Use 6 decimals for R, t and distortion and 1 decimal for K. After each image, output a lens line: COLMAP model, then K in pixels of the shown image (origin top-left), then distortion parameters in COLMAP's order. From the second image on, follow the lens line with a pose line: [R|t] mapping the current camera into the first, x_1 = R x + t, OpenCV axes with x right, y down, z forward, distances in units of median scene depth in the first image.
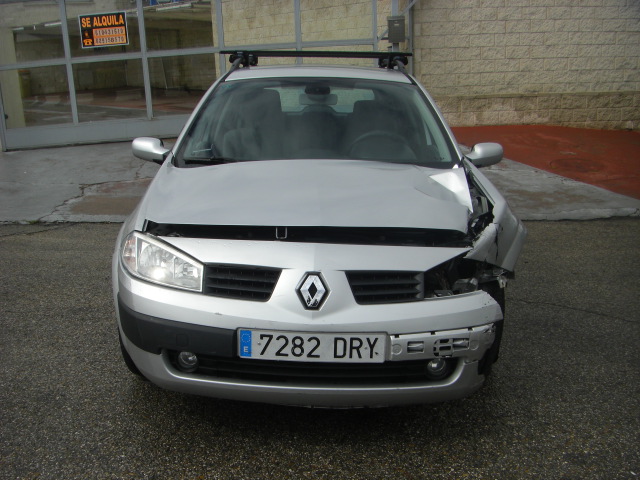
lens RADIAL K [[714.3, 0, 320.0], [0, 714.3, 264.0], [0, 0, 1]] dist [-0.213937, 0.140216]
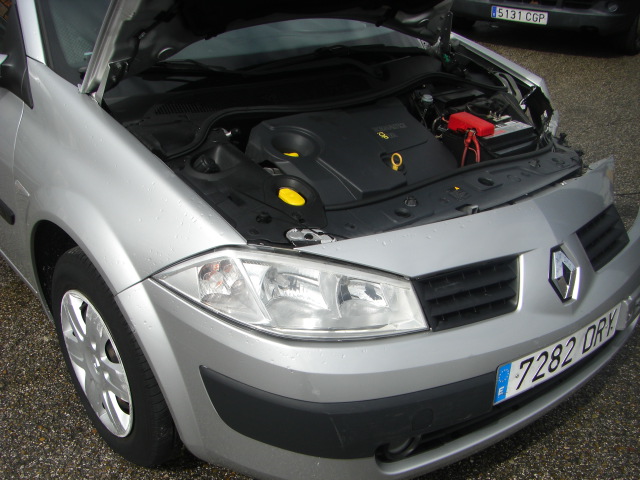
lens RADIAL K [[714.3, 0, 320.0], [0, 714.3, 264.0], [0, 0, 1]] dist [-0.213937, 0.140216]
pose [[0.780280, -0.283339, 0.557567, -0.543047], [0.133597, 0.946427, 0.293986, -0.191517], [-0.610995, -0.154902, 0.776332, 0.625692]]
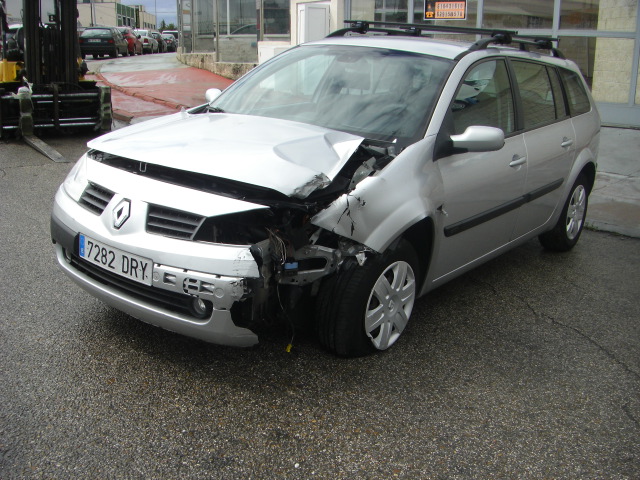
lens RADIAL K [[726.2, 0, 318.9], [0, 726.2, 282.7], [0, 0, 1]] dist [-0.209861, 0.202776]
pose [[0.800554, 0.230377, -0.553209, 0.943524], [-0.205703, 0.972704, 0.107396, -0.047488], [0.562850, 0.027820, 0.826091, 0.189088]]
